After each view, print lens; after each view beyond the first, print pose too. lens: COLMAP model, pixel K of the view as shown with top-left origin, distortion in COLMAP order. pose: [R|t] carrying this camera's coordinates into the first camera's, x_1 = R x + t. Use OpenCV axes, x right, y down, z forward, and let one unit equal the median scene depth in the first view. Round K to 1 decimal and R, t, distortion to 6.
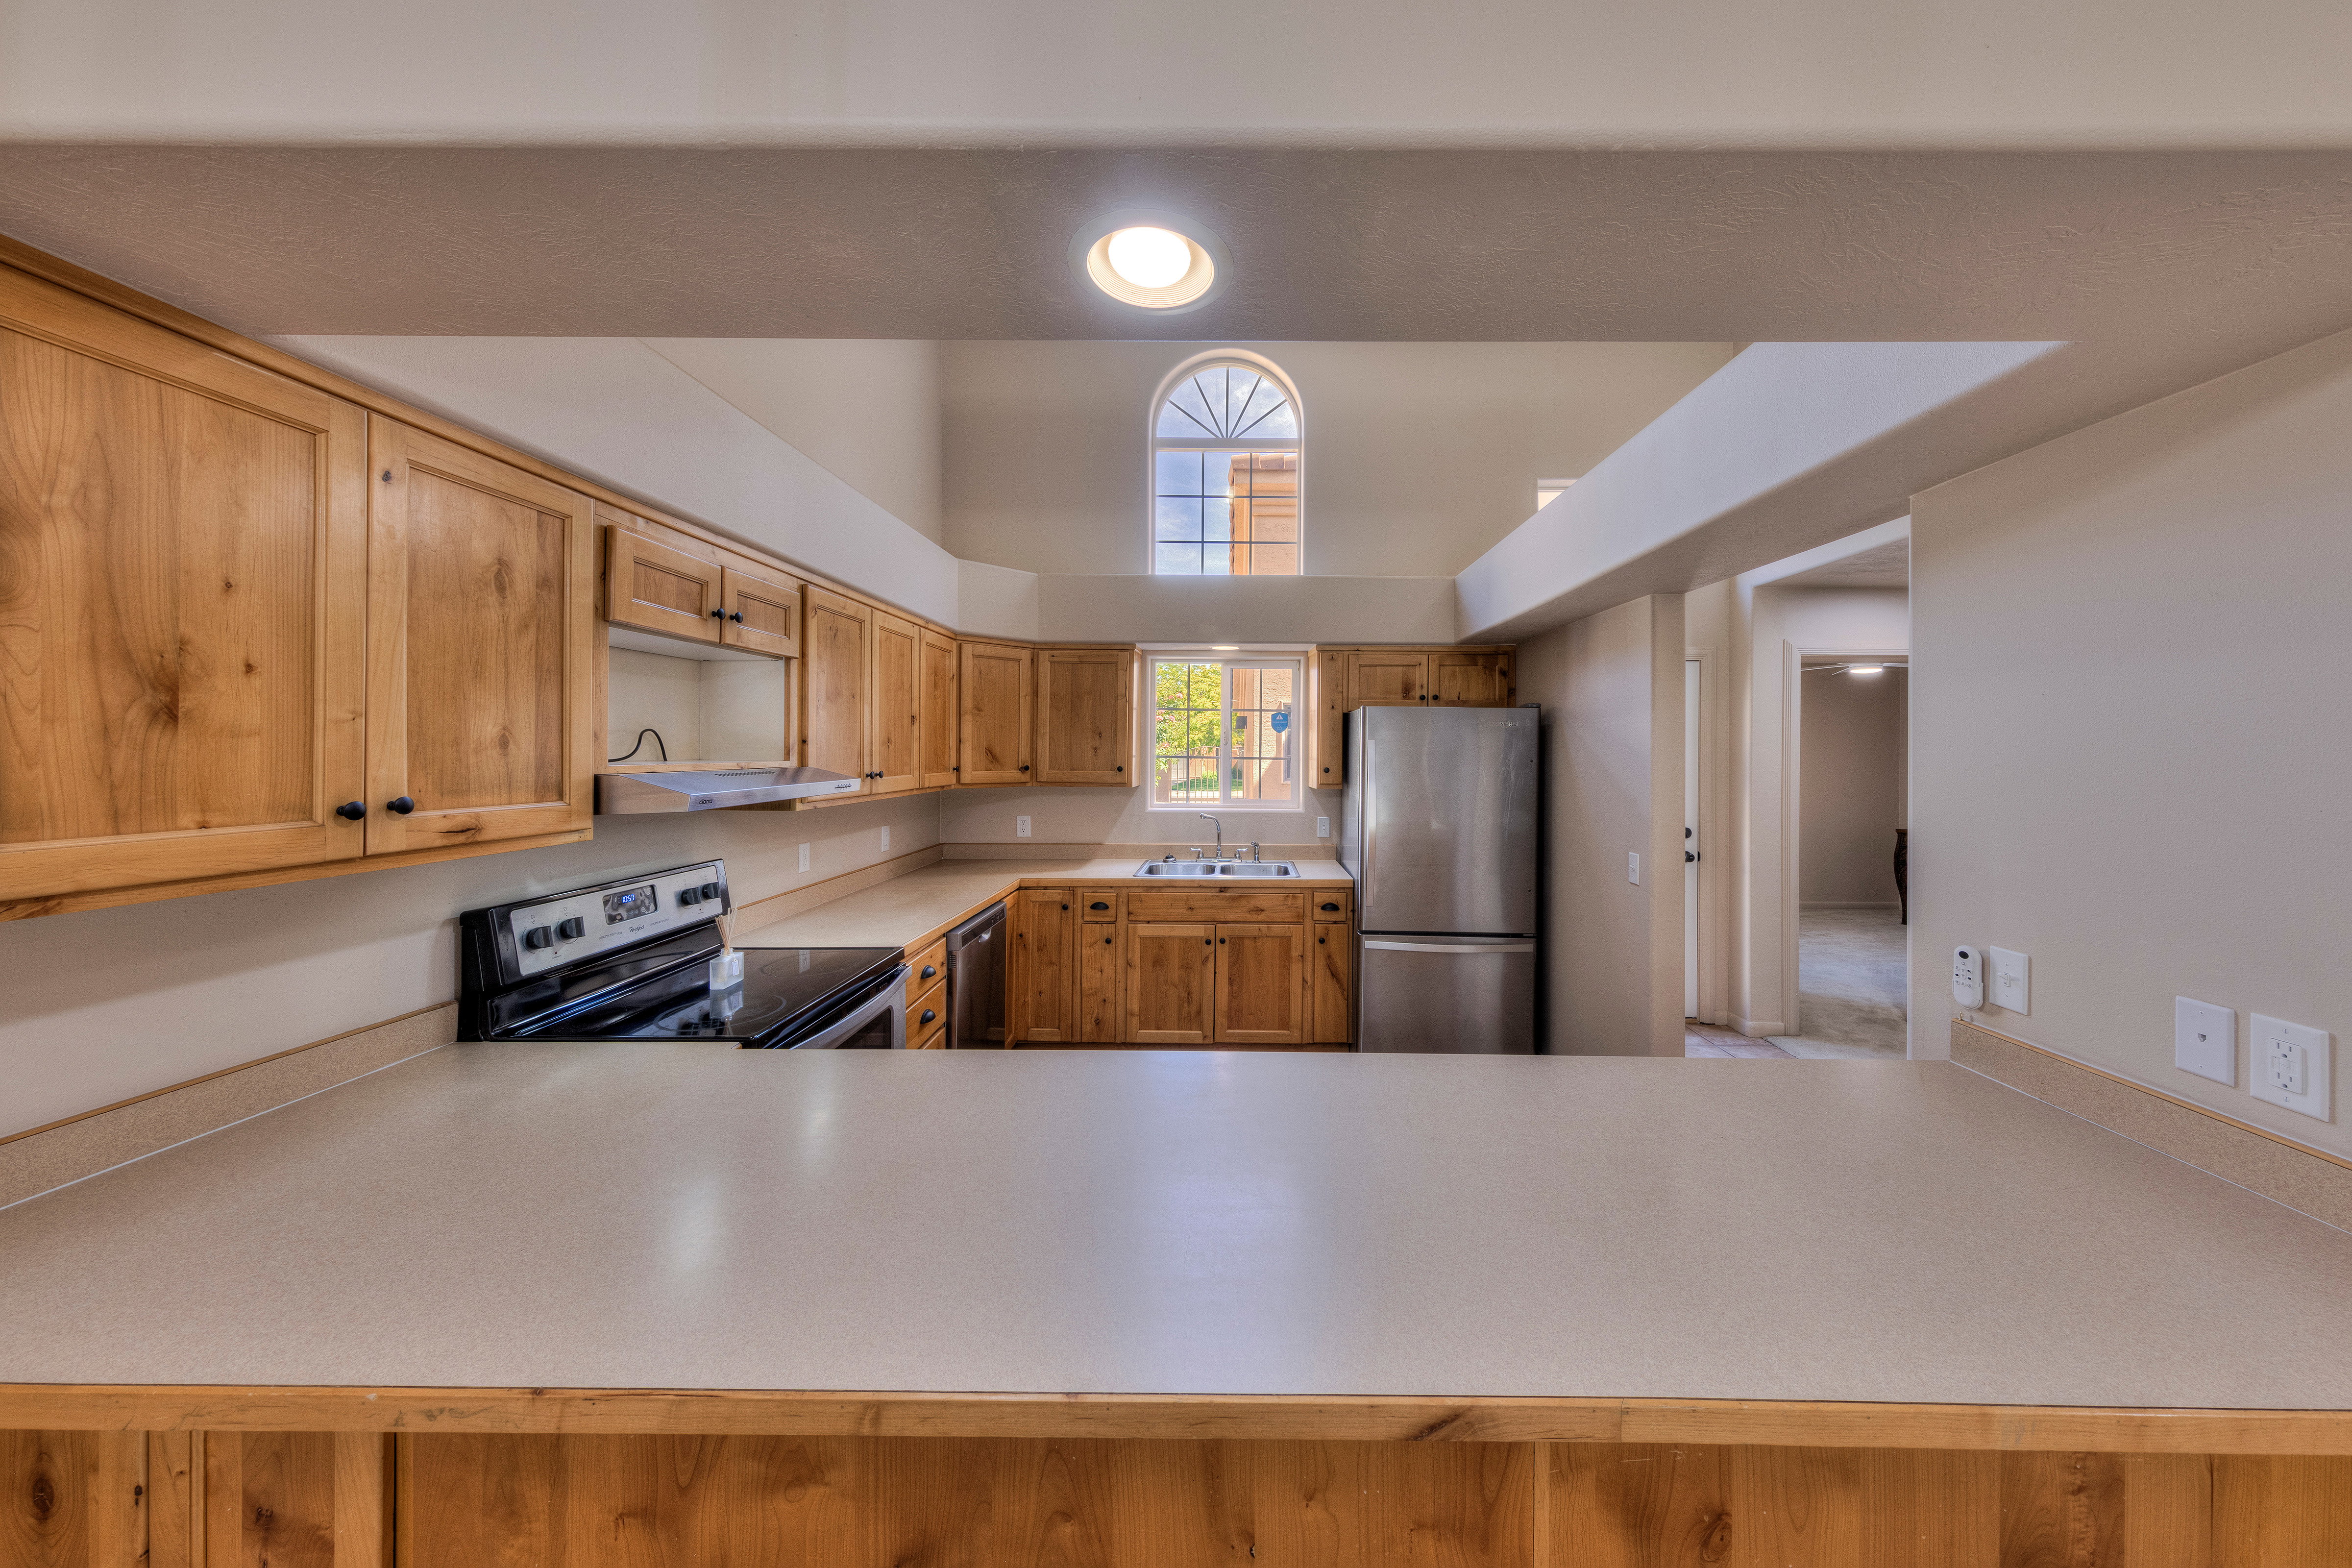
lens RADIAL K [[771.8, 0, 1235.9], [0, 771.8, 753.1], [0, 0, 1]] dist [-0.001478, -0.000262]
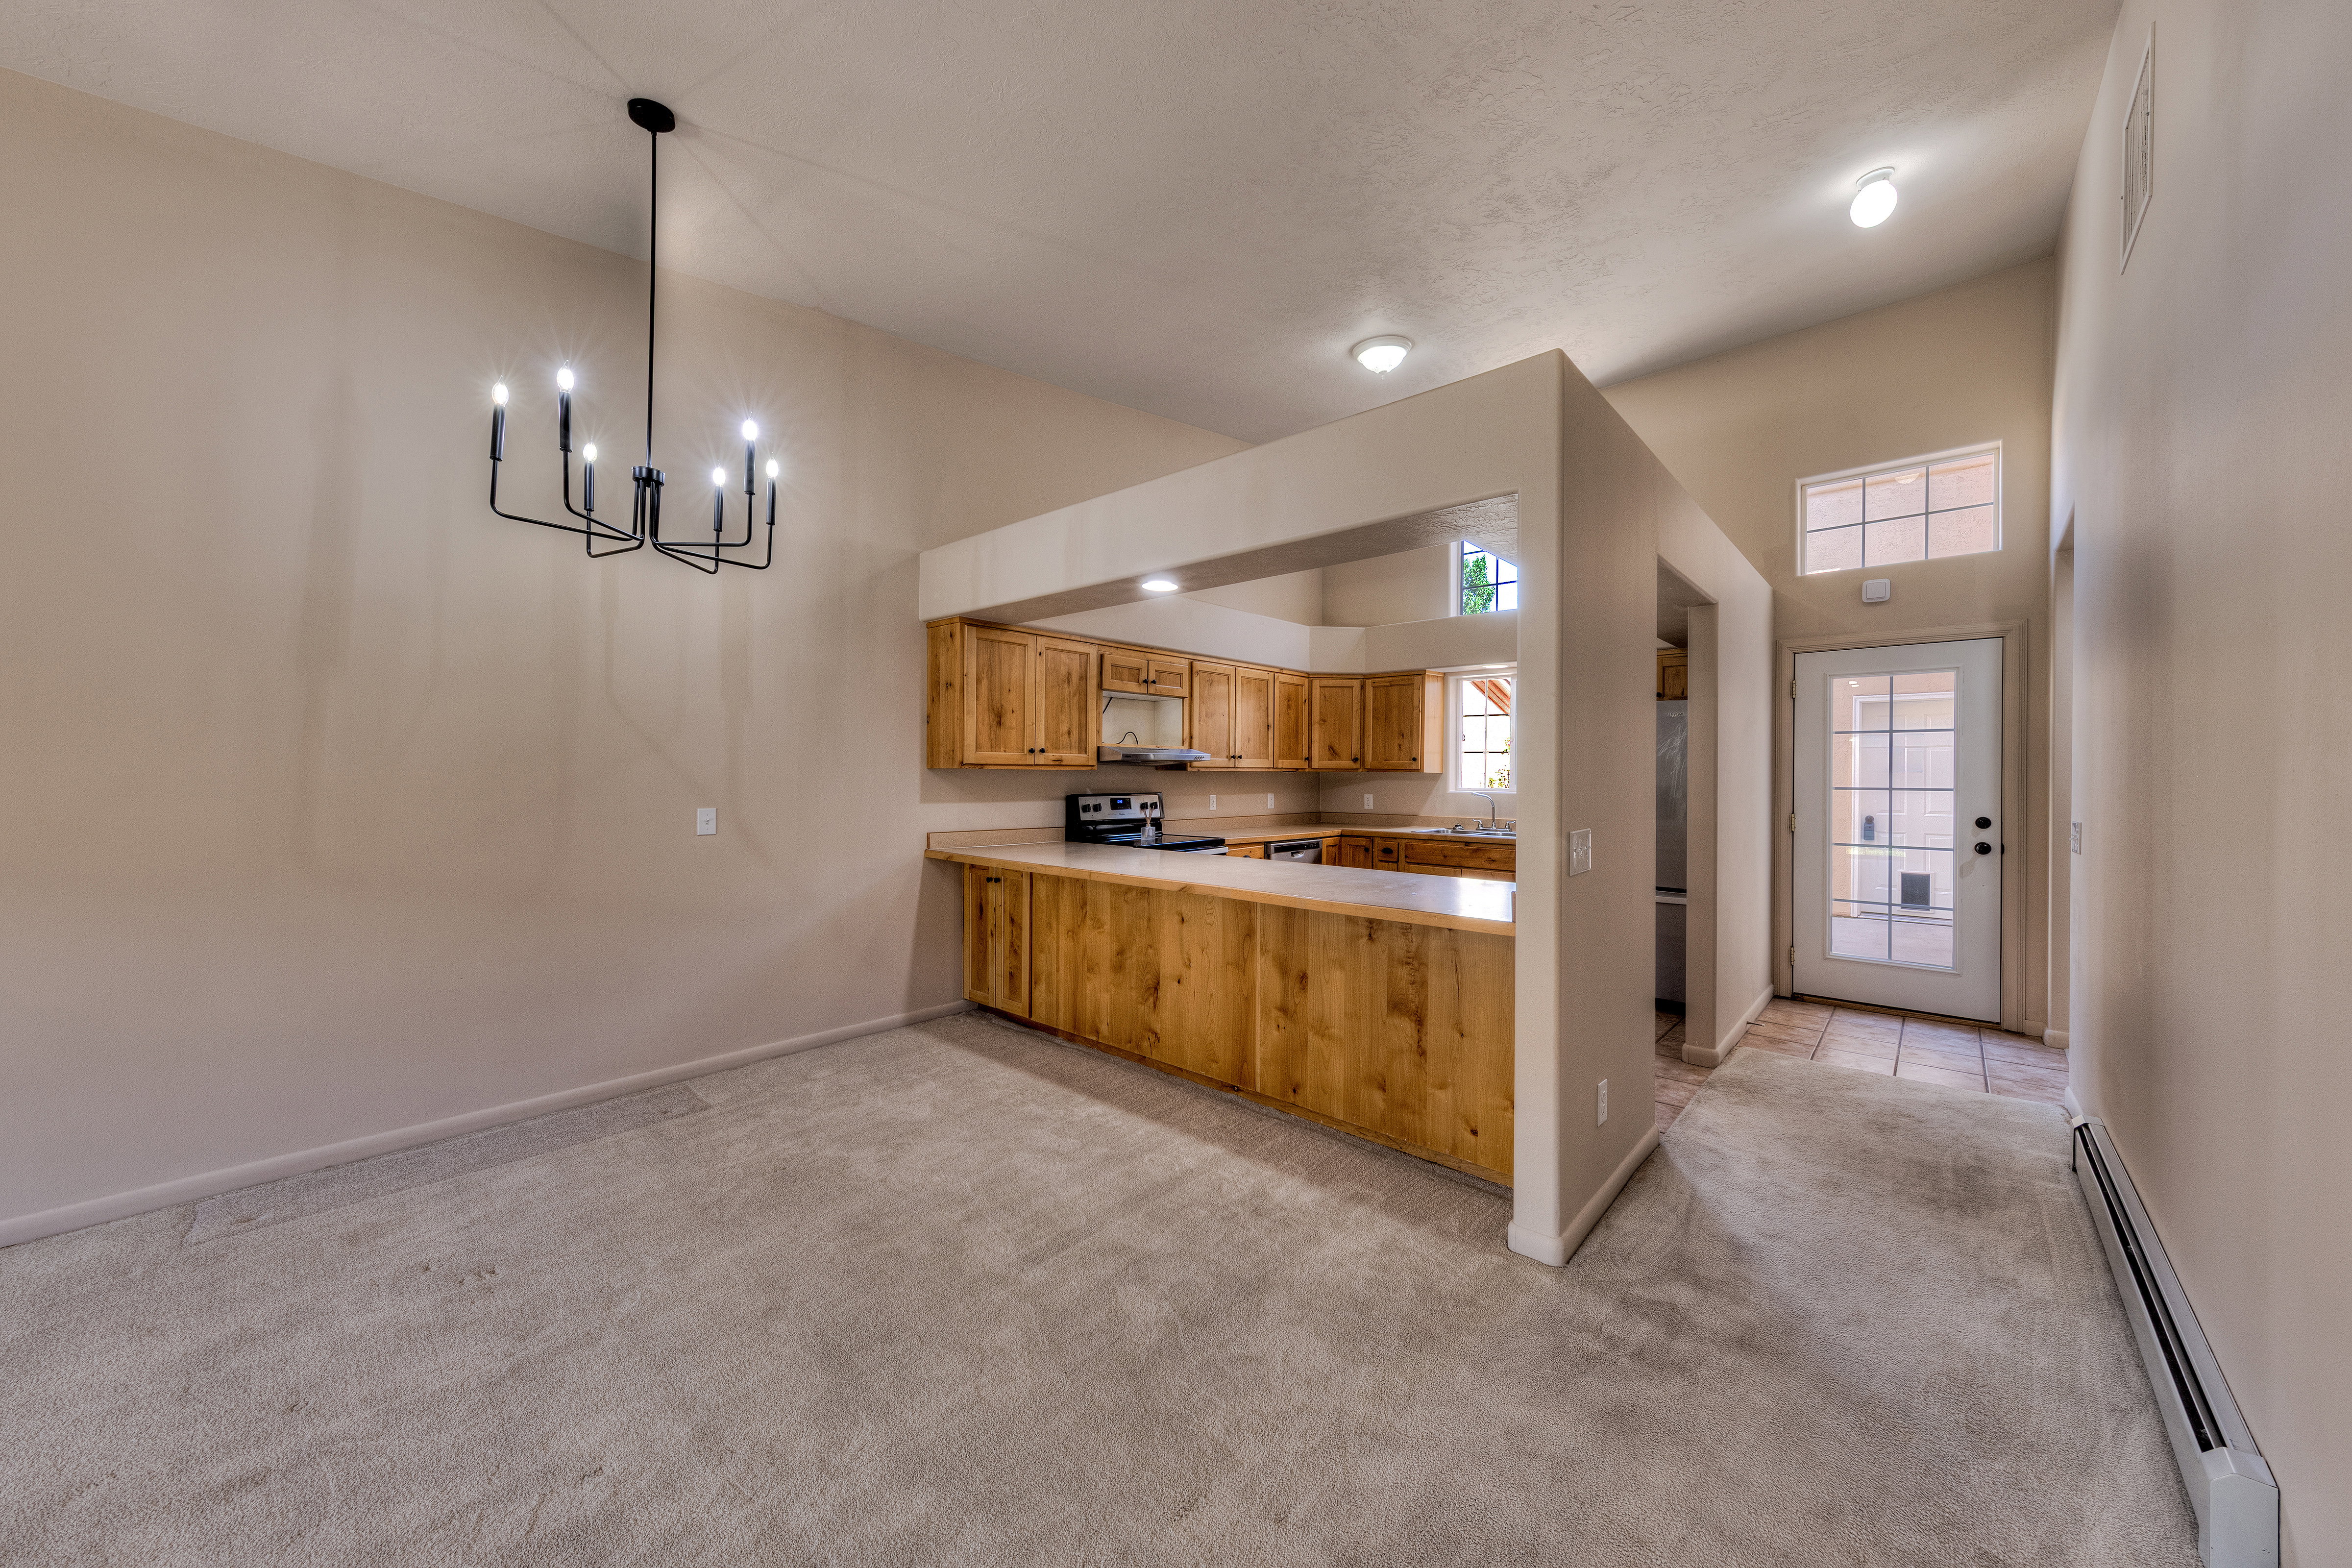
lens RADIAL K [[837.1, 0, 1232.8], [0, 837.1, 778.8], [0, 0, 1]] dist [0.000082, -0.000008]
pose [[0.760739, 0.003106, -0.649050, 0.829355], [-0.004059, 0.999992, 0.000027, 0.080935], [0.649045, 0.002614, 0.760745, -0.536460]]
